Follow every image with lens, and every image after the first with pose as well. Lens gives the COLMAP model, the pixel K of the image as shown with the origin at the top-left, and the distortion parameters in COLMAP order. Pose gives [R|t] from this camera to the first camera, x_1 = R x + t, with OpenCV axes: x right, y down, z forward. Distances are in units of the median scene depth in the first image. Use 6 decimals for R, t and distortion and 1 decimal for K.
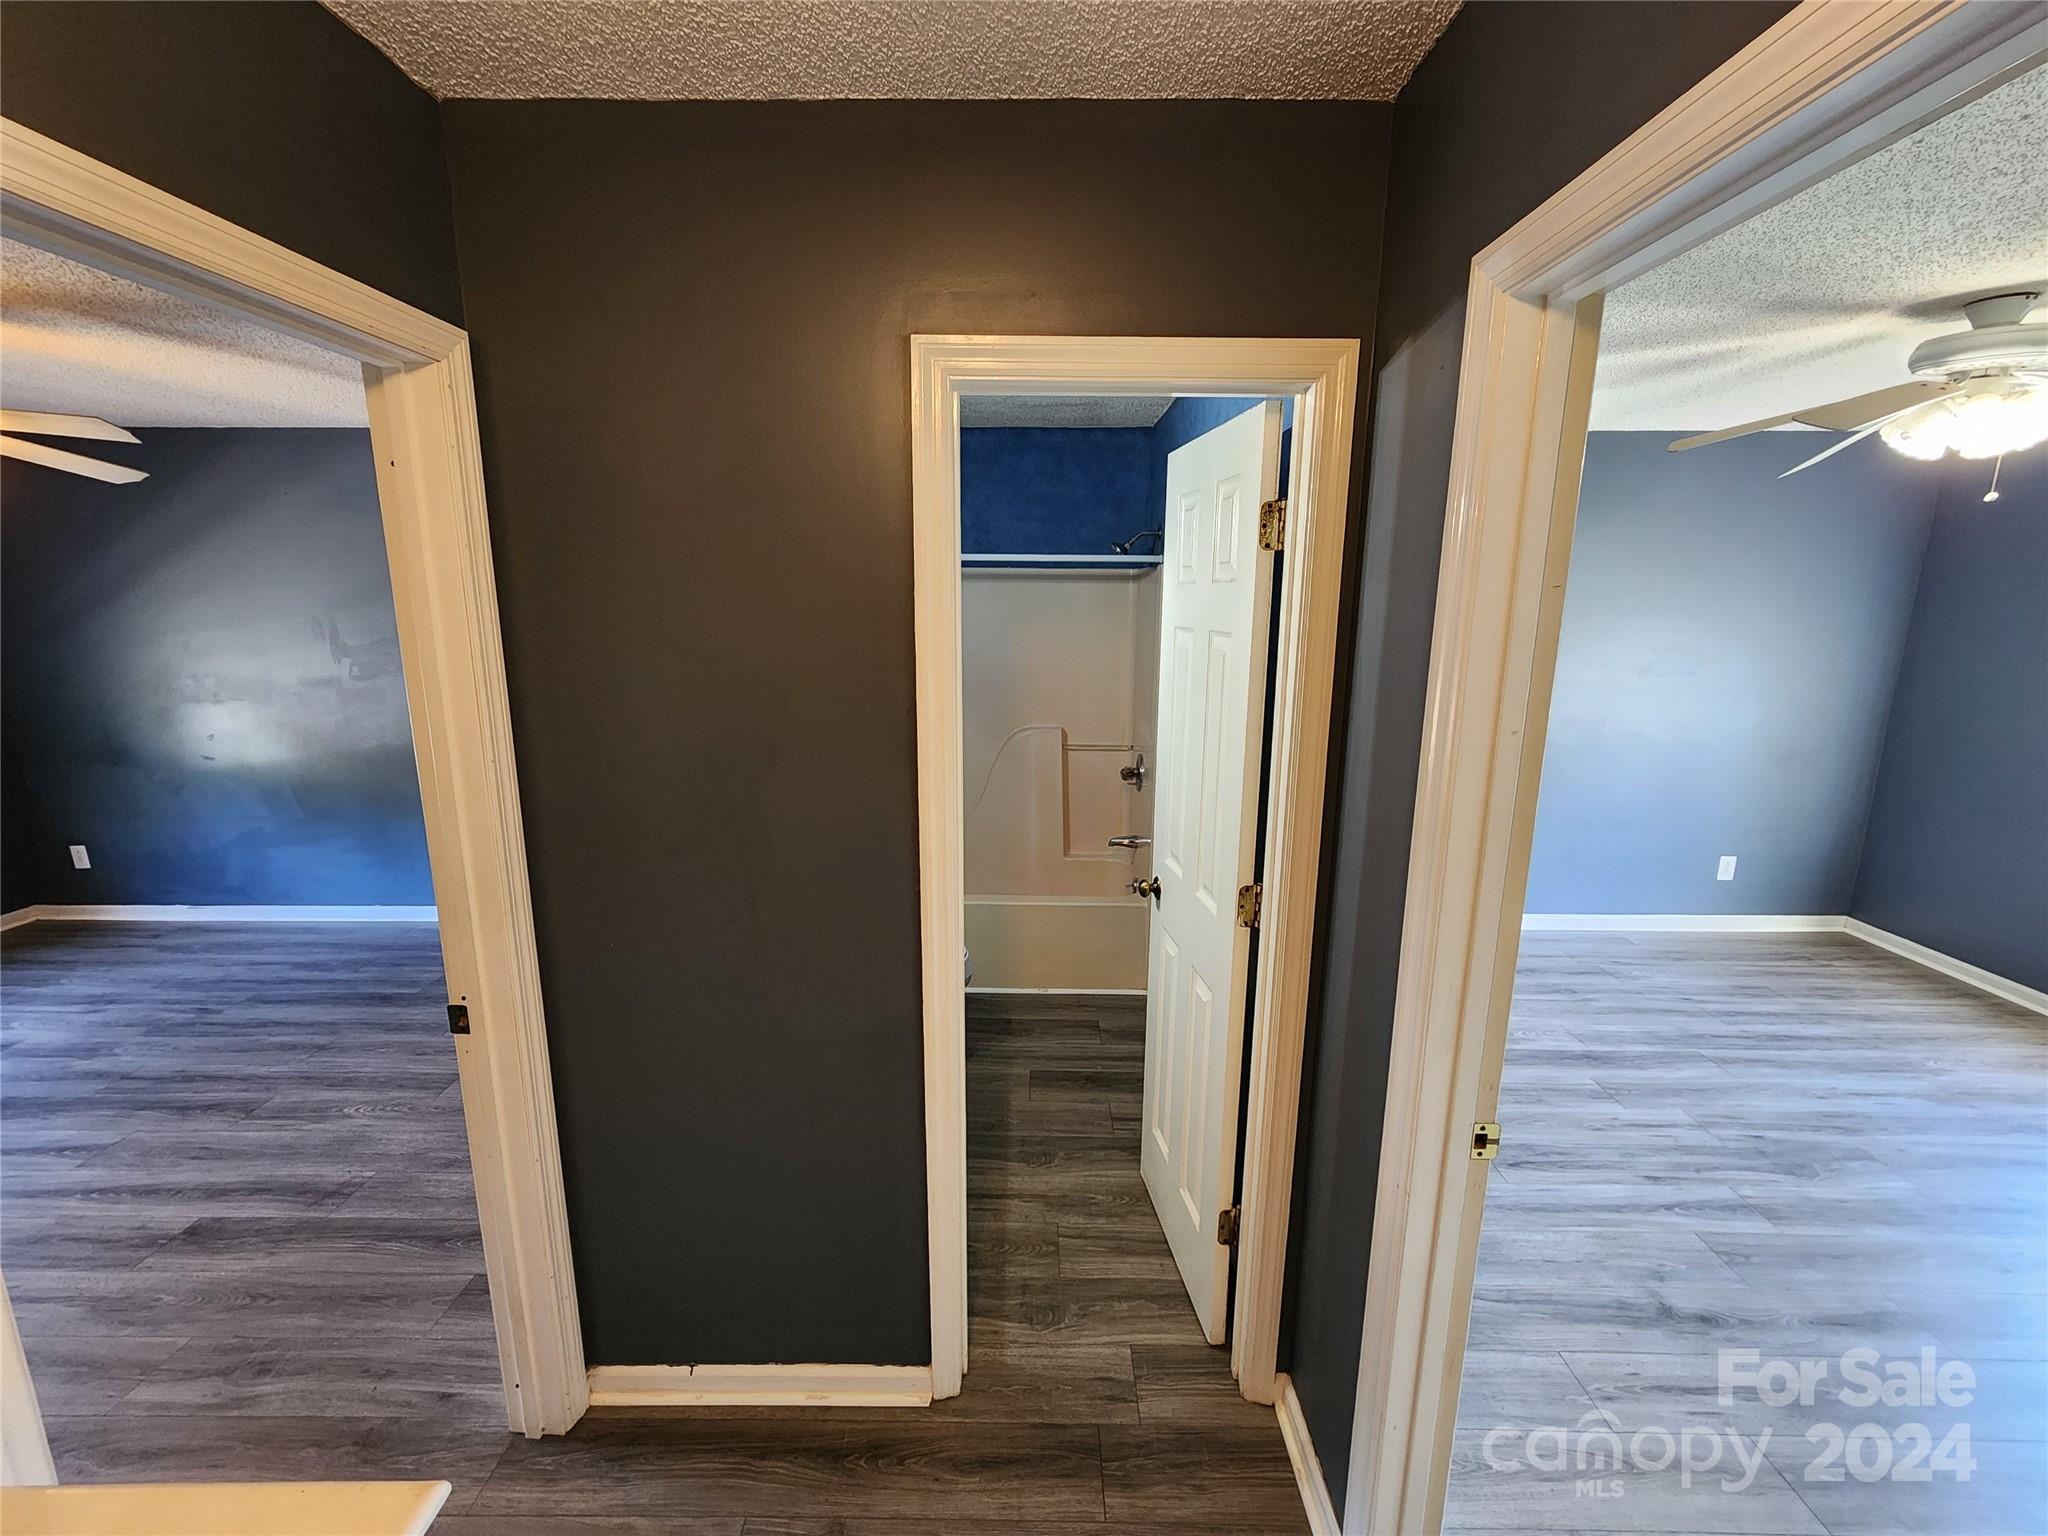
lens RADIAL K [[847.5, 0, 1028.2], [0, 847.5, 768.8], [0, 0, 1]] dist [-0.000367, 0.000992]
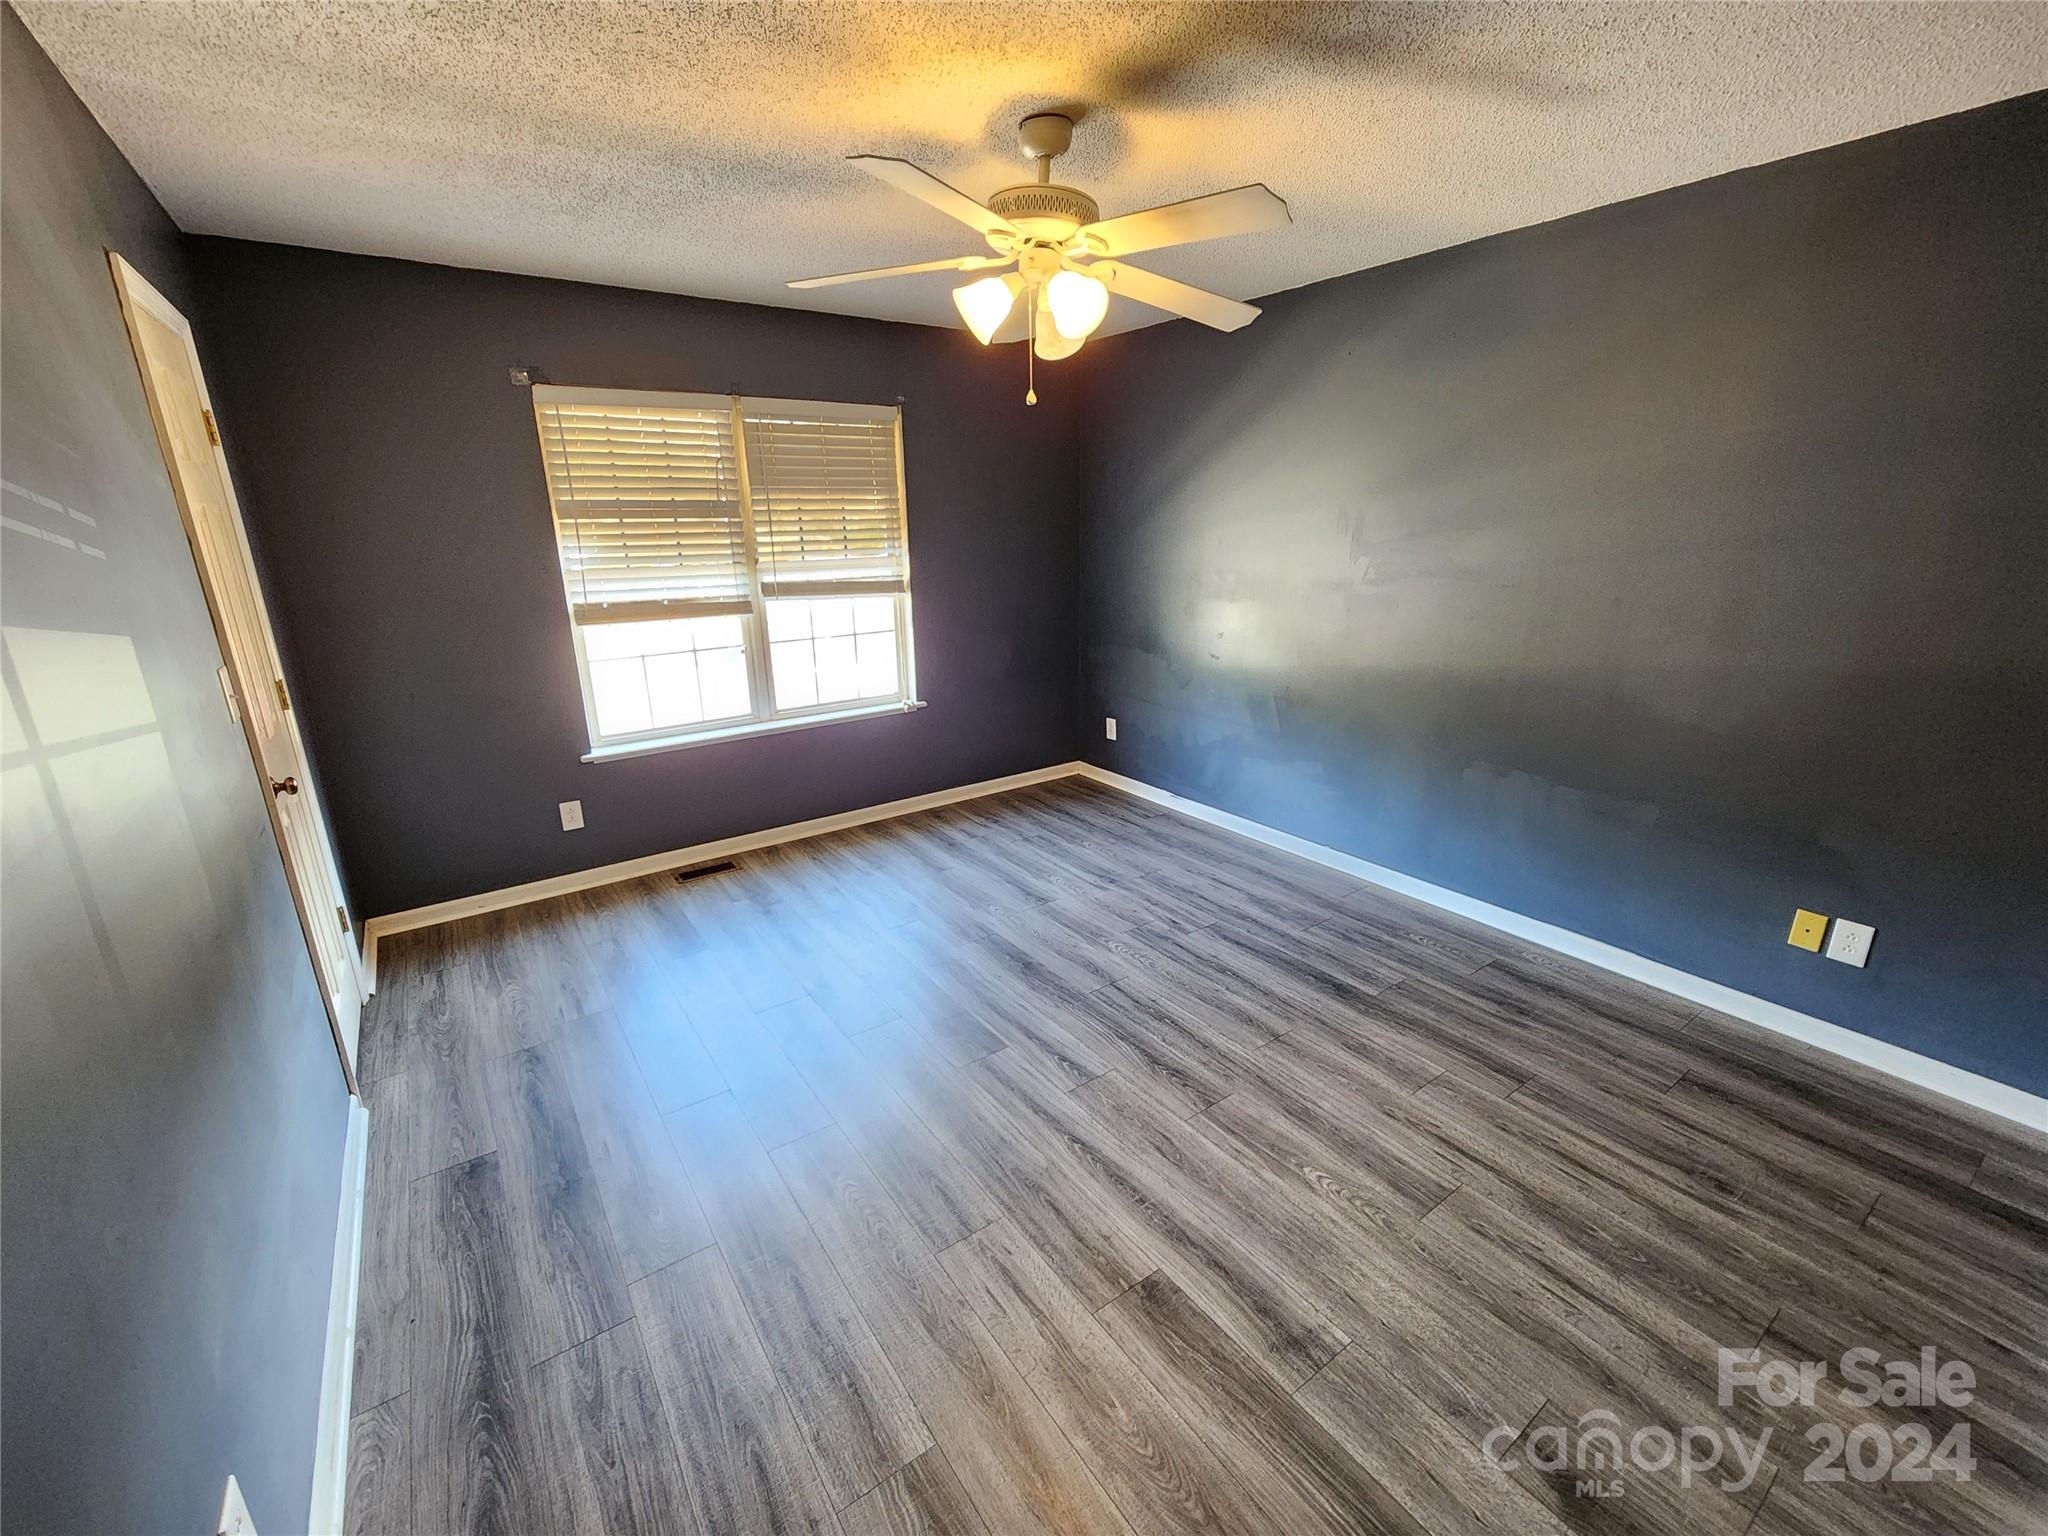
lens RADIAL K [[847.5, 0, 1018.2], [0, 847.5, 777.0], [0, 0, 1]] dist [-0.000367, 0.000992]
pose [[0.578870, 0.231868, -0.781759, -0.375830], [-0.149402, 0.972649, 0.177857, -0.022063], [0.801616, 0.013841, 0.597679, 0.291284]]
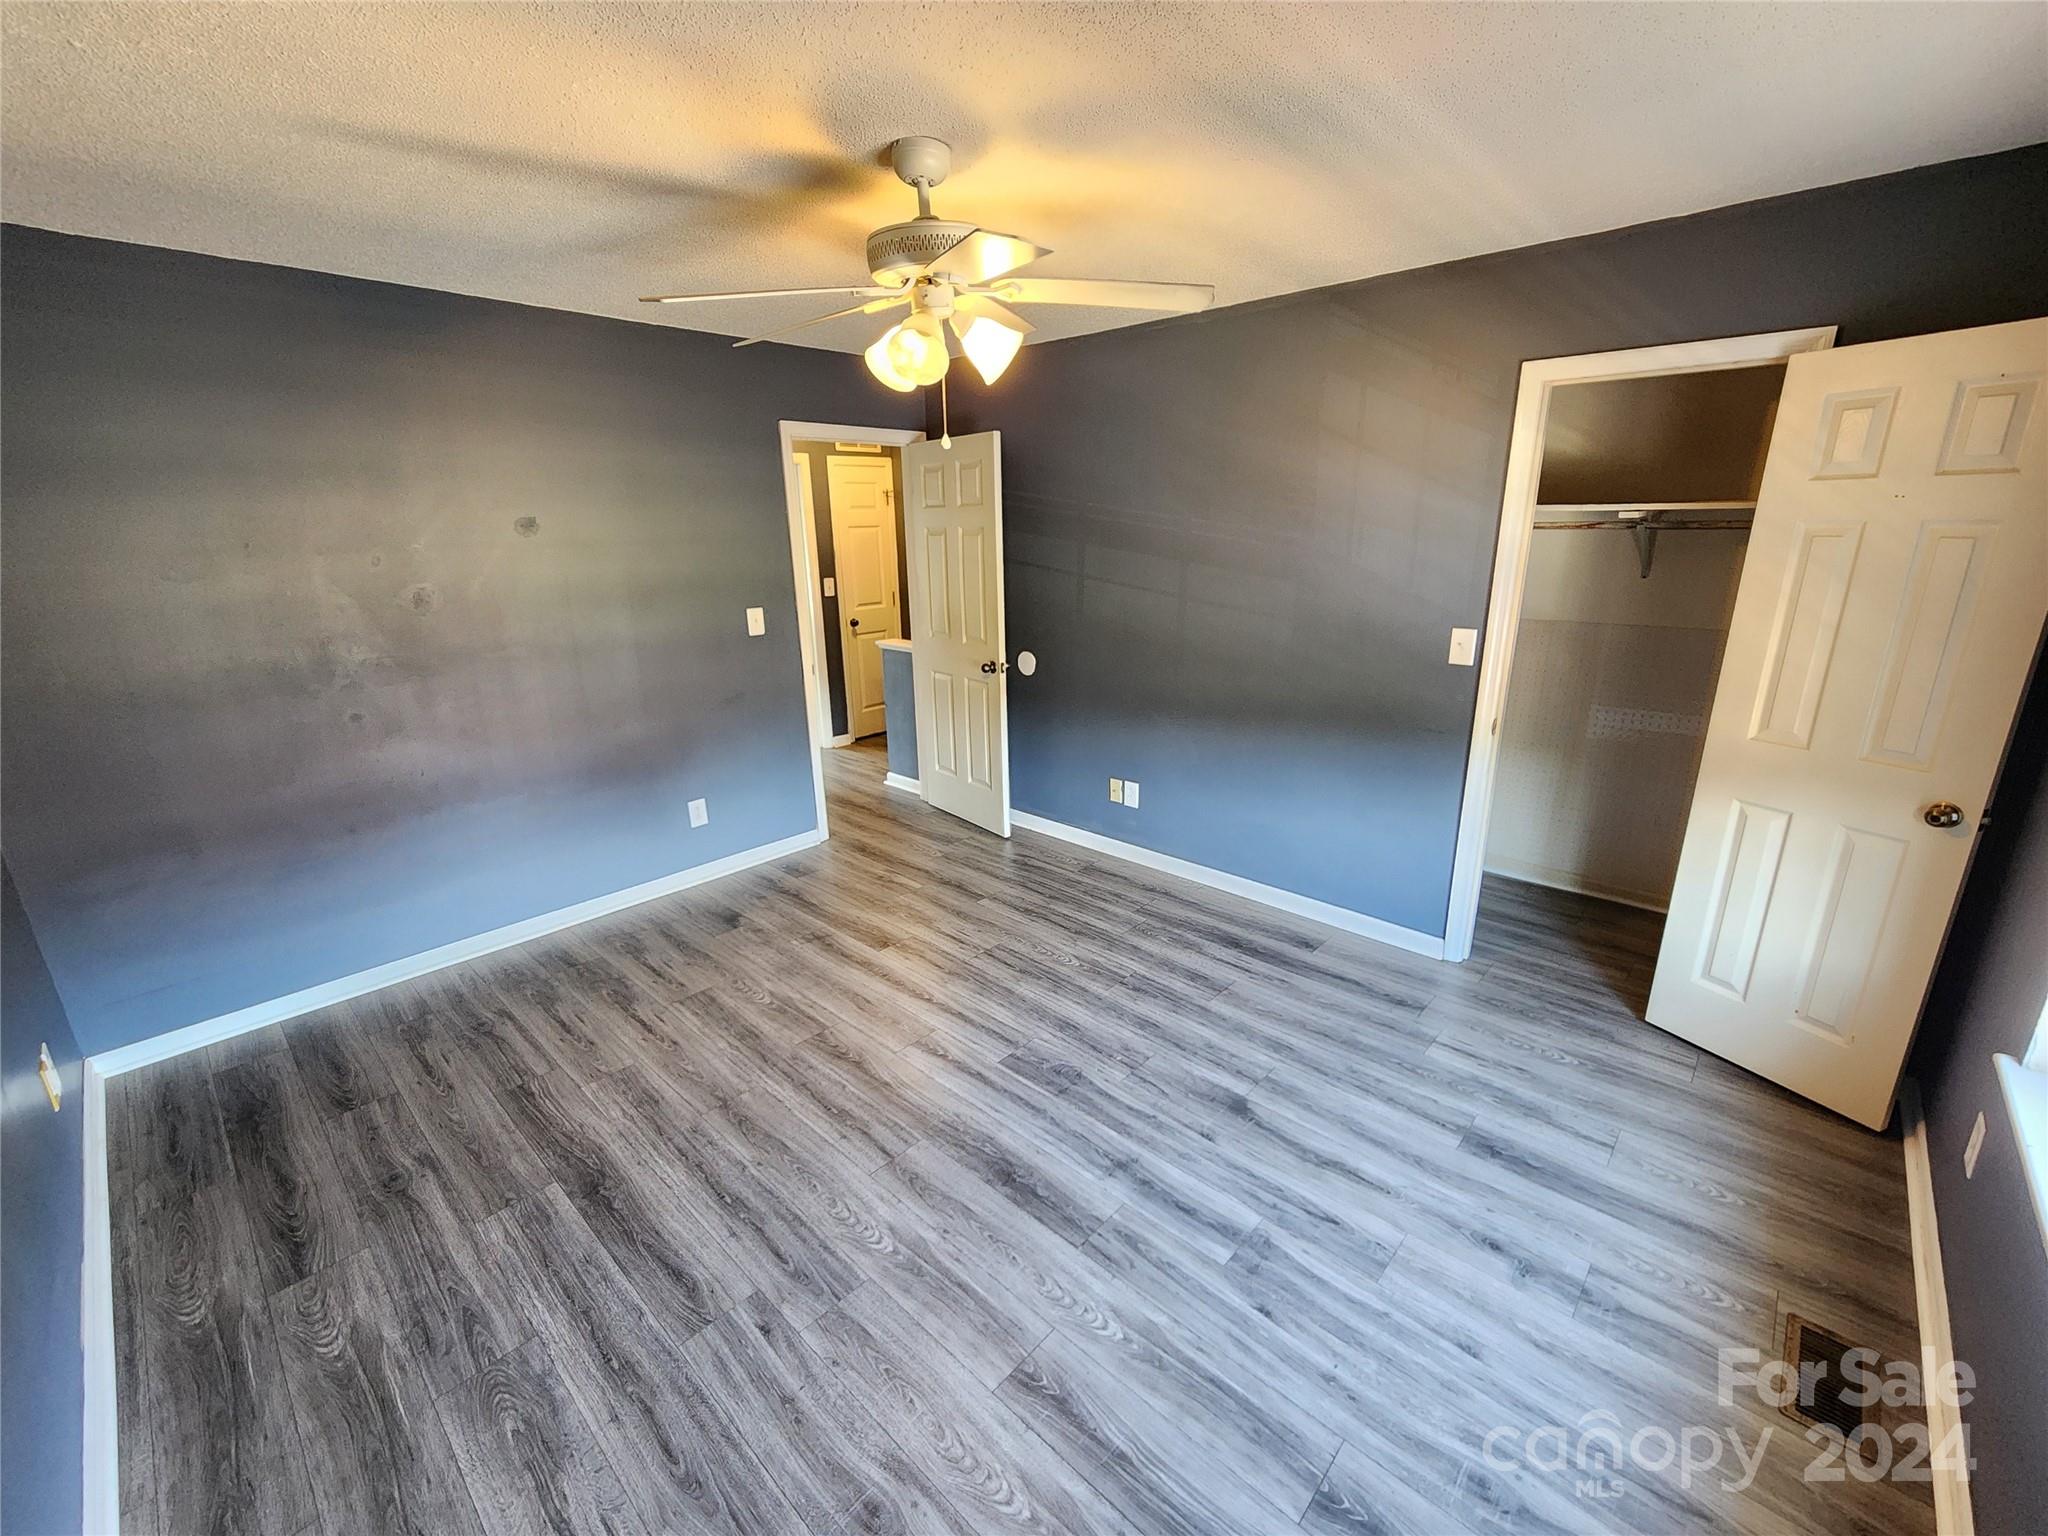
lens RADIAL K [[847.5, 0, 1025.1], [0, 847.5, 766.9], [0, 0, 1]] dist [-0.000367, 0.000992]
pose [[-0.738561, -0.180915, 0.649459, -1.411838], [0.150298, 0.894897, 0.420203, -0.225288], [-0.657220, 0.407958, -0.633745, 1.122102]]
